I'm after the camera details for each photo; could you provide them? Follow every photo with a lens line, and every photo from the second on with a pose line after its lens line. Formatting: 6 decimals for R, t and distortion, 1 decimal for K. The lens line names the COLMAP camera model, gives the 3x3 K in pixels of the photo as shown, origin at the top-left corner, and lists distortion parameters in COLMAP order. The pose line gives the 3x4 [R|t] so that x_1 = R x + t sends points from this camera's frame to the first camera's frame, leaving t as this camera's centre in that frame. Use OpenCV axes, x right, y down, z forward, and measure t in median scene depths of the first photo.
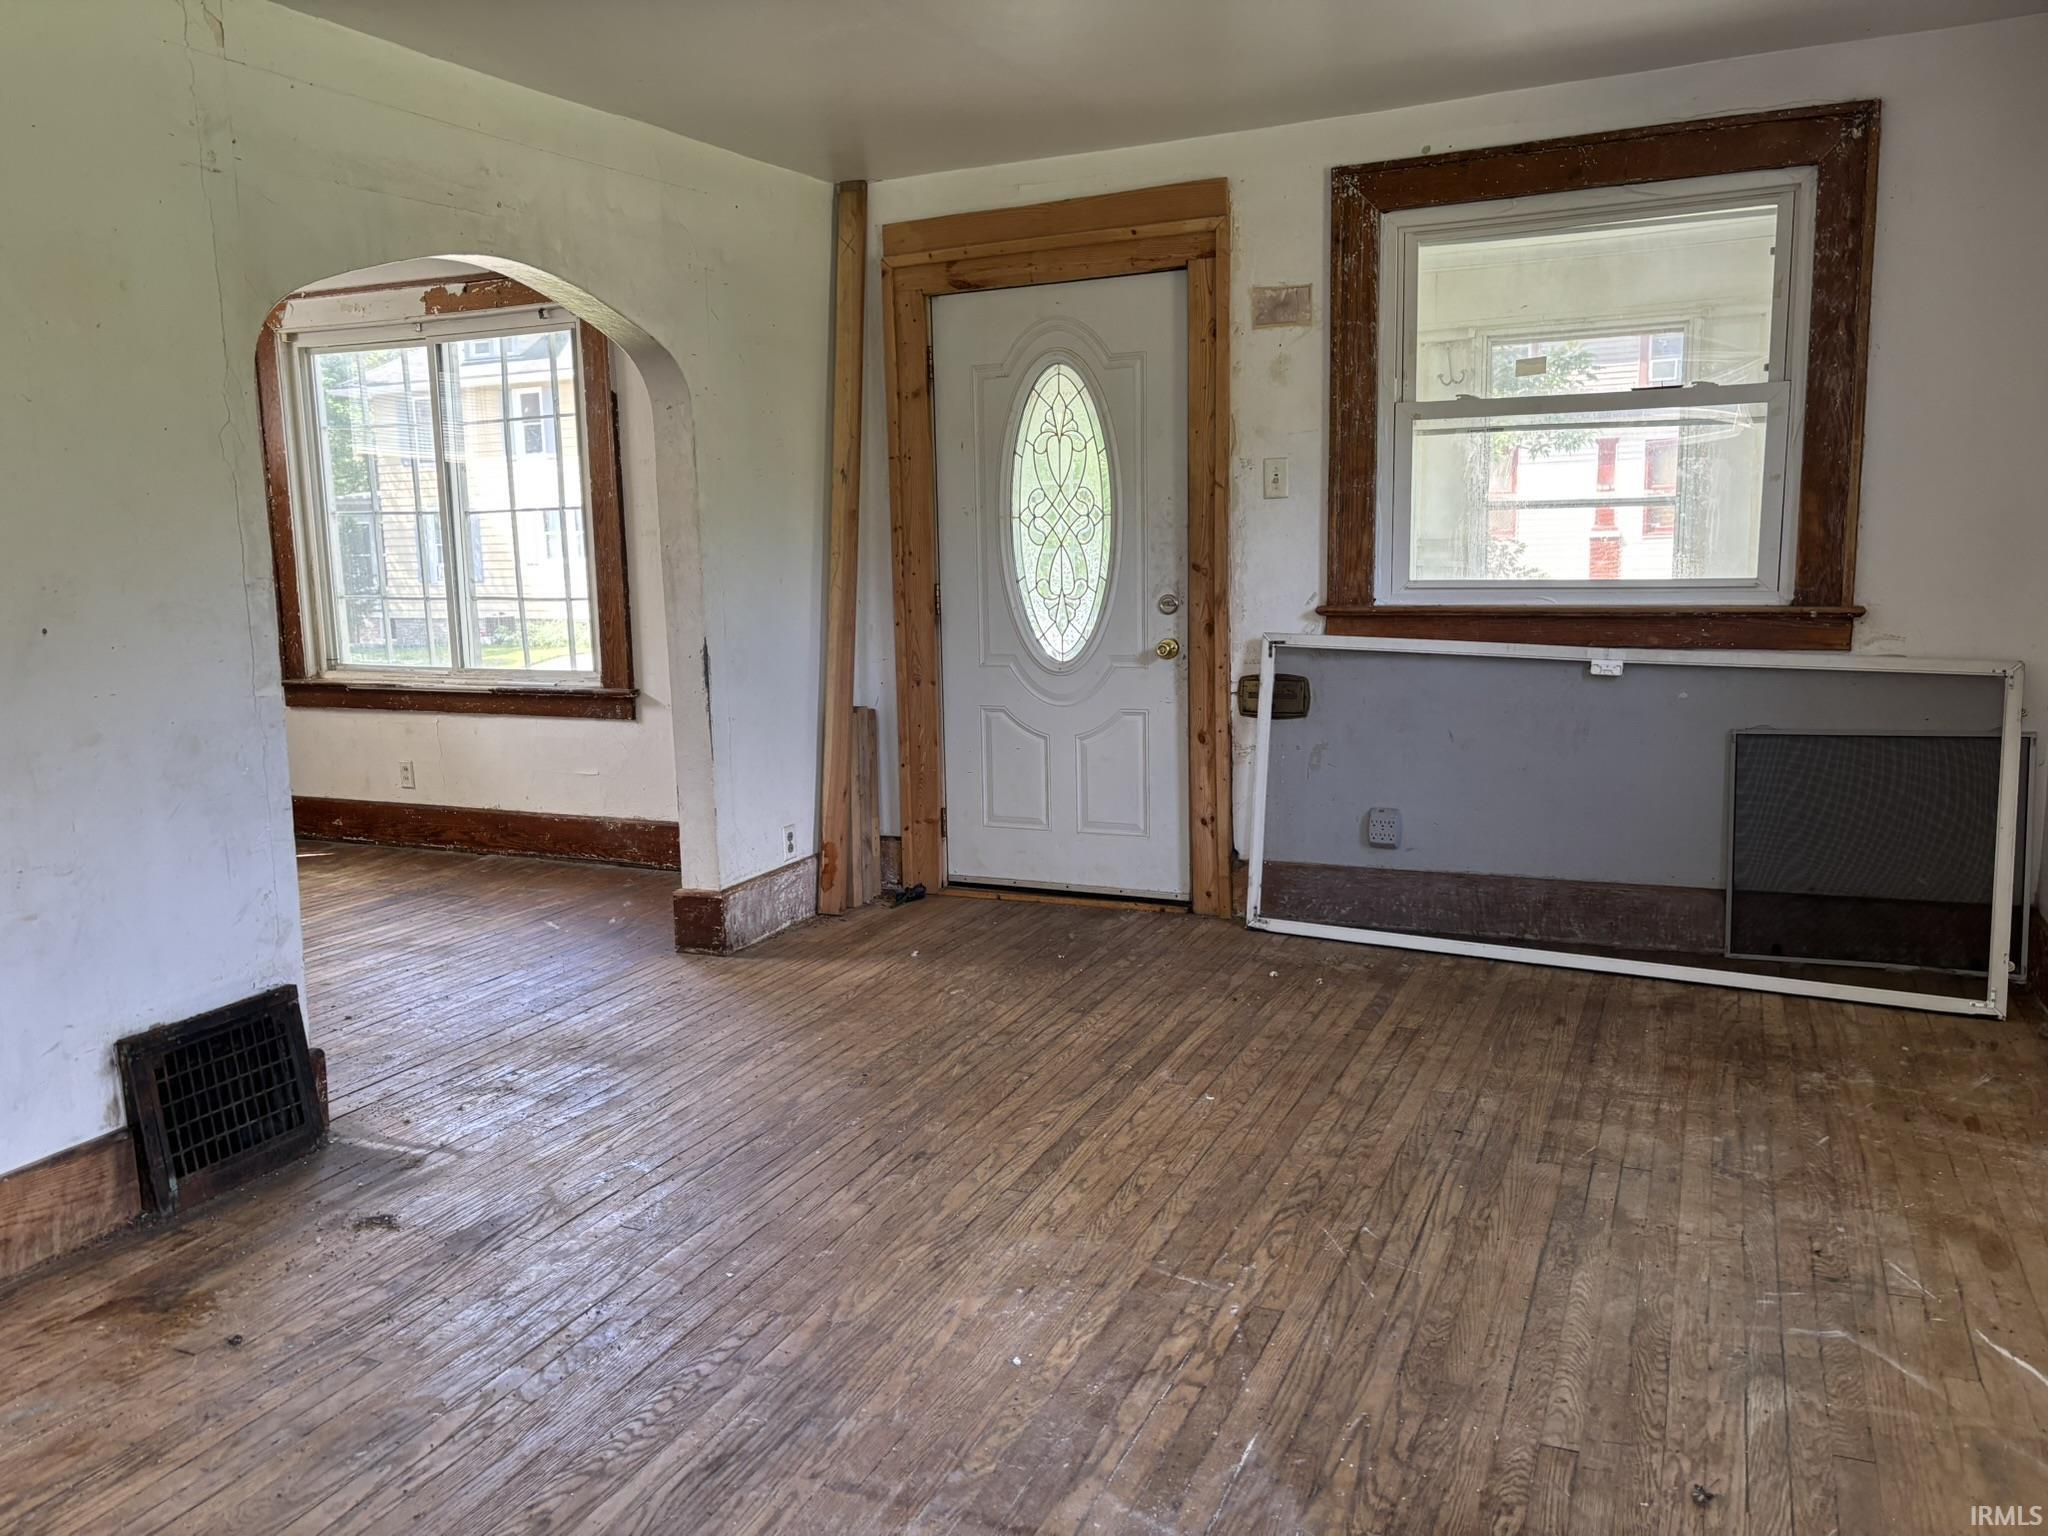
lens RADIAL K [[1550.9, 0, 1027.9], [0, 1550.9, 767.5], [0, 0, 1]] dist [0.040192, -0.033313]
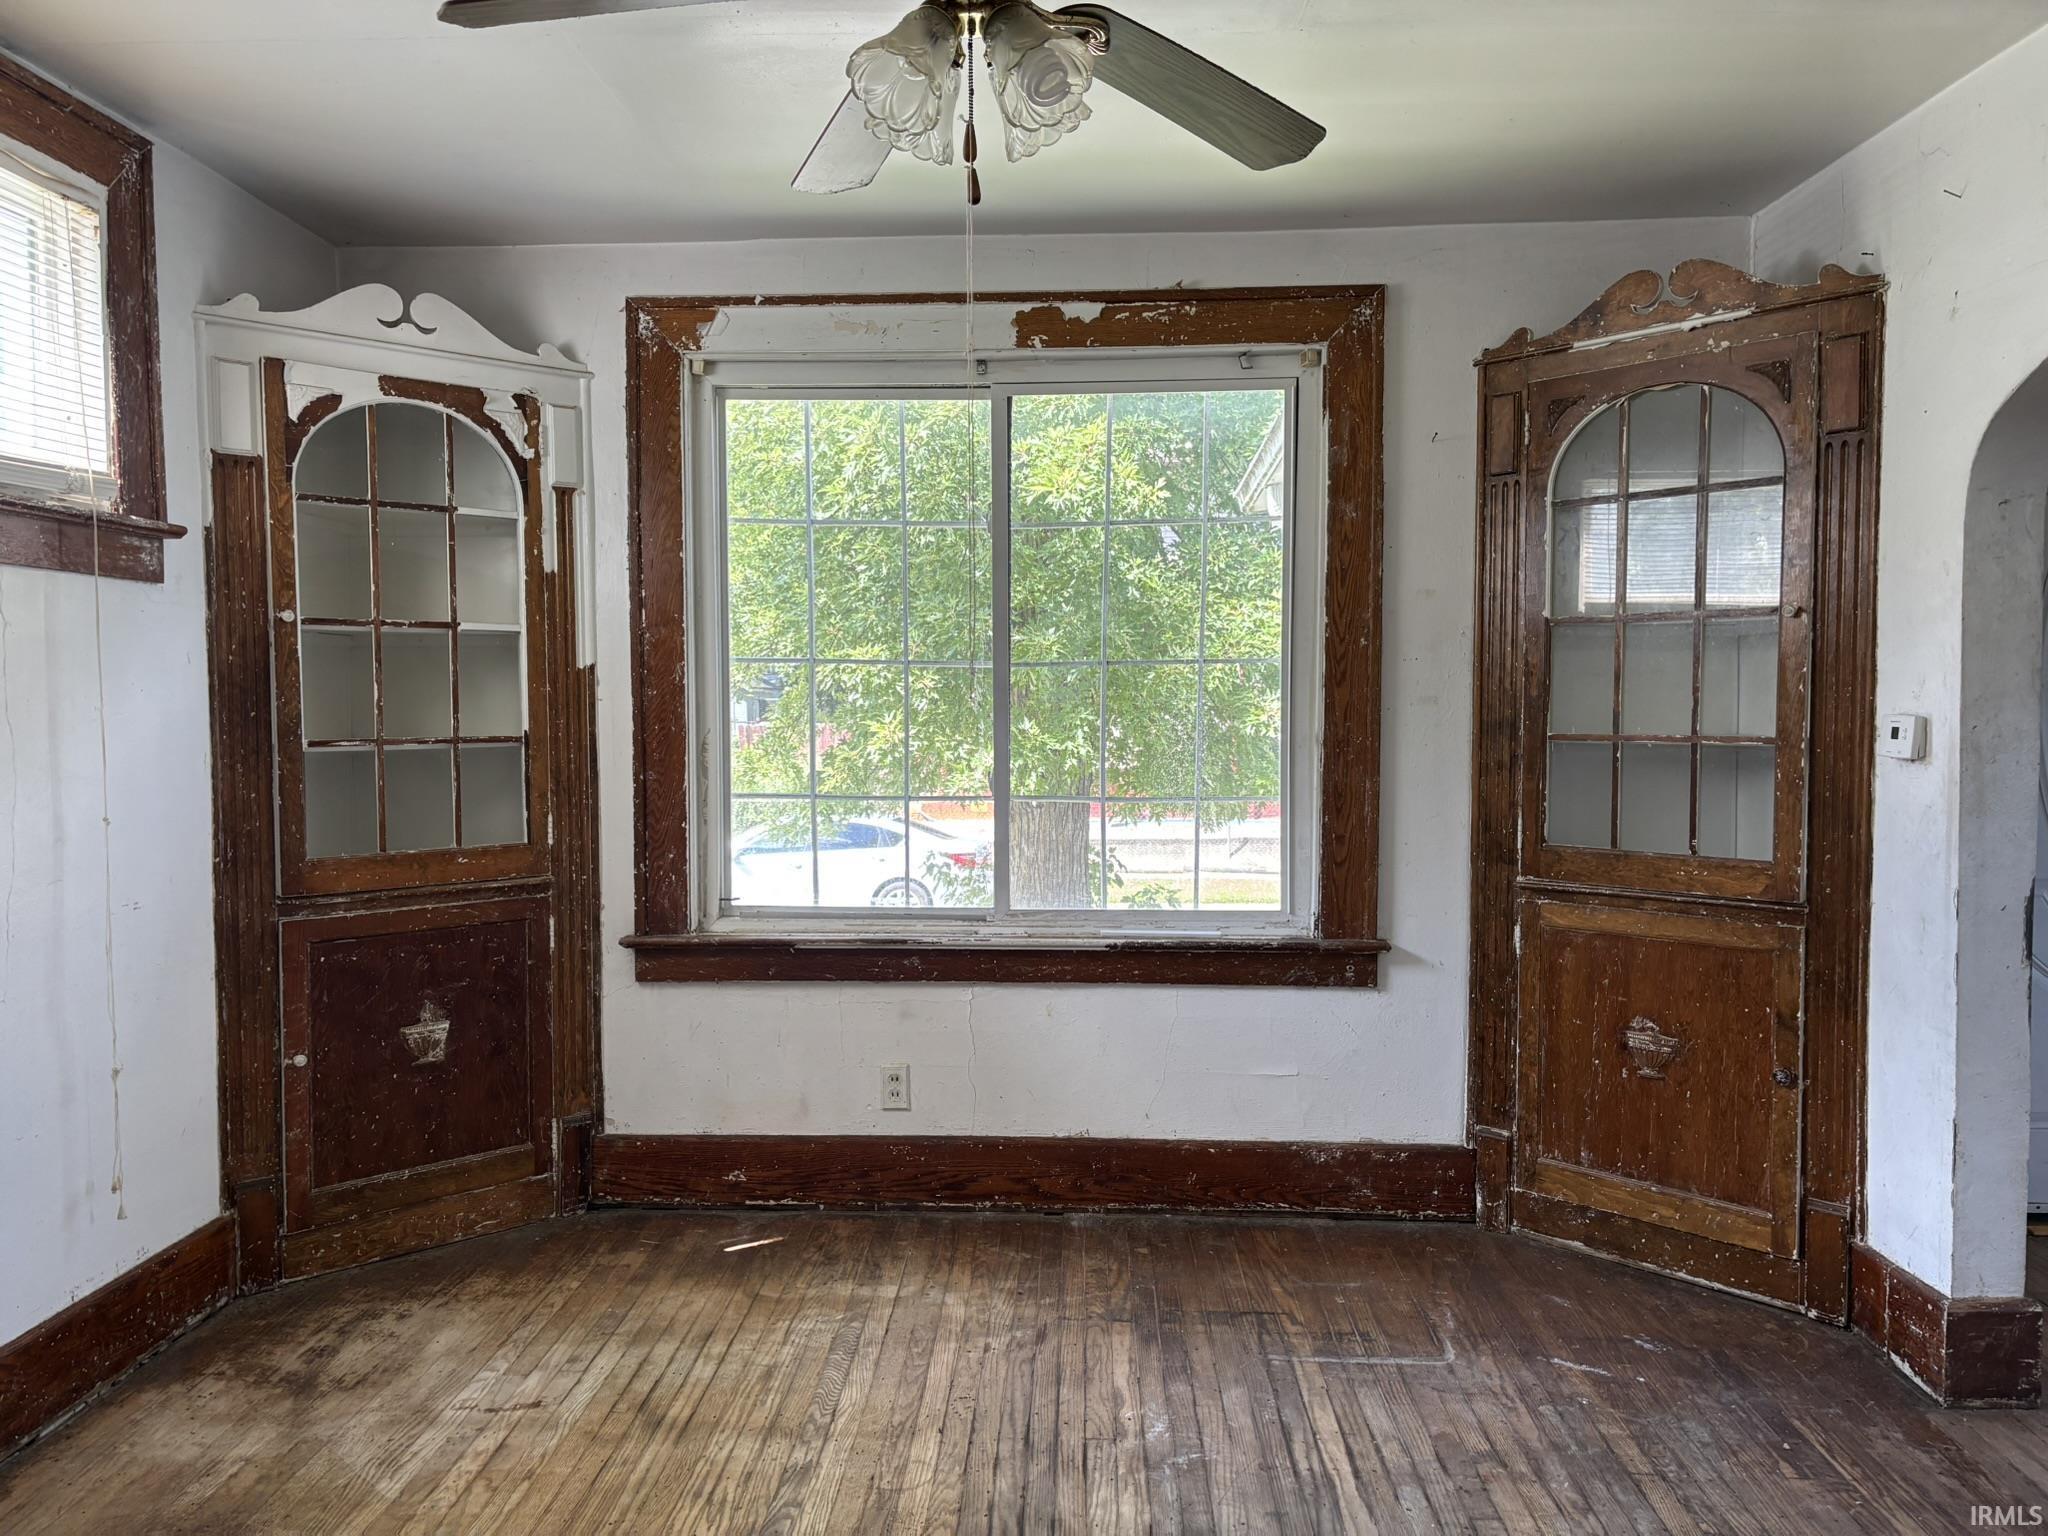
lens RADIAL K [[1550.9, 0, 1021.1], [0, 1550.9, 781.8], [0, 0, 1]] dist [0.040192, -0.033313]
pose [[0.930442, -0.001618, 0.366436, -0.615074], [0.037448, 0.995175, -0.090693, -0.061261], [-0.364521, 0.098107, 0.926013, 0.444078]]
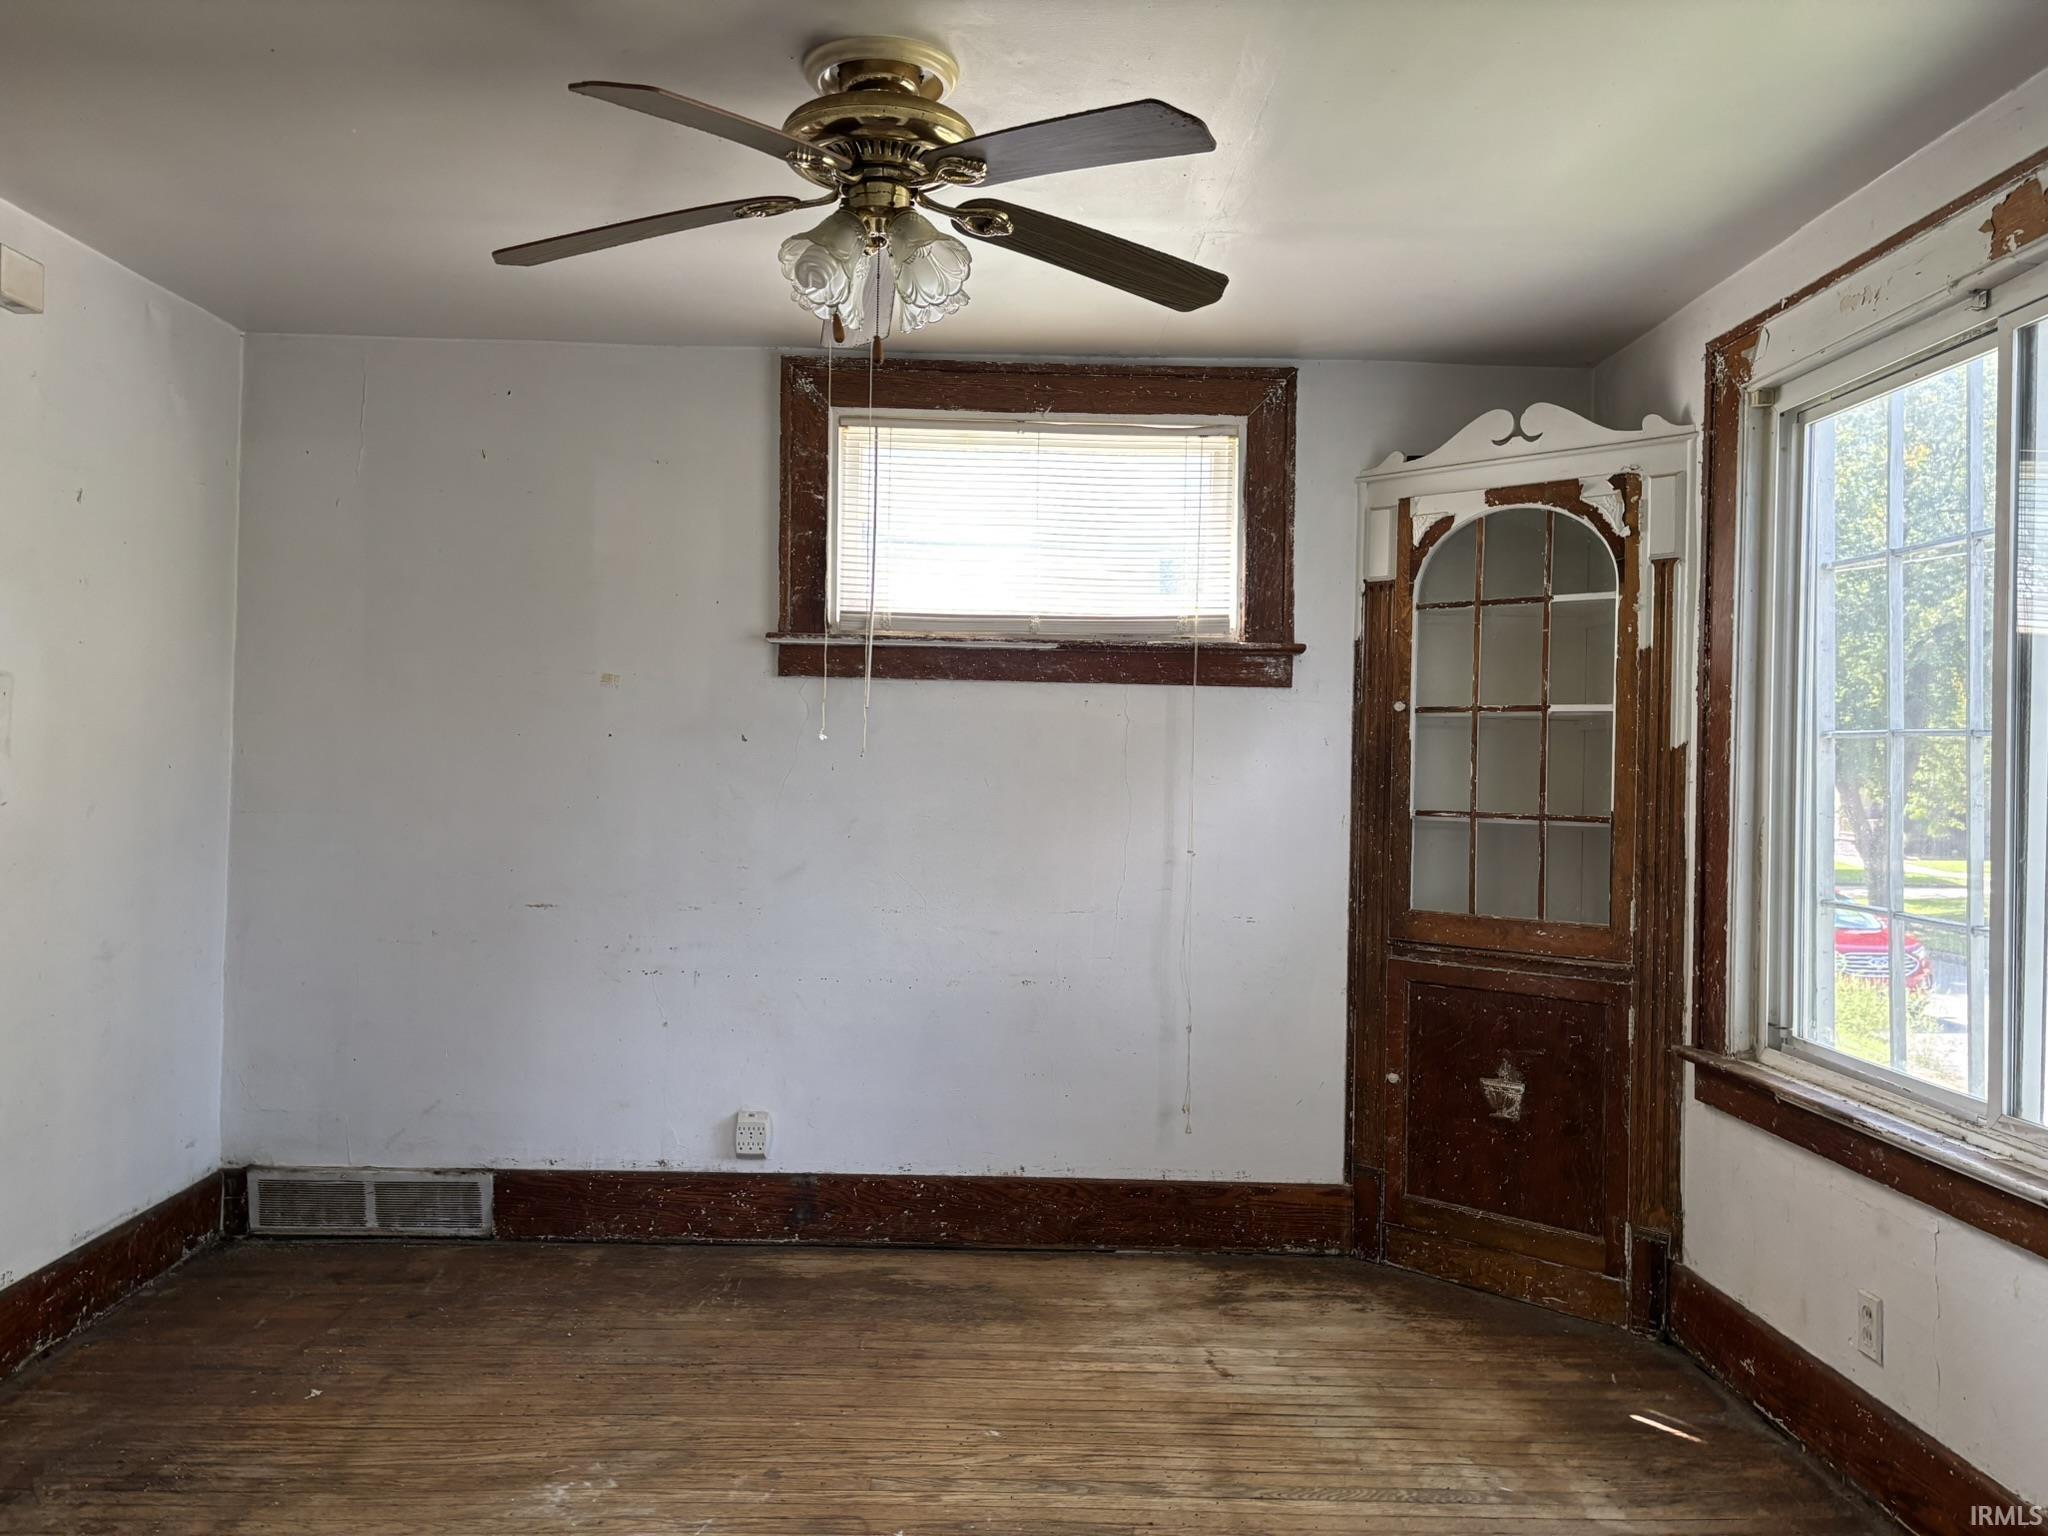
lens RADIAL K [[1550.9, 0, 971.9], [0, 1550.9, 754.3], [0, 0, 1]] dist [0.040192, -0.033313]
pose [[0.410183, 0.021514, -0.911749, -0.113893], [-0.164436, 0.985082, -0.050734, -0.095533], [0.897057, 0.170734, 0.407602, 0.612895]]
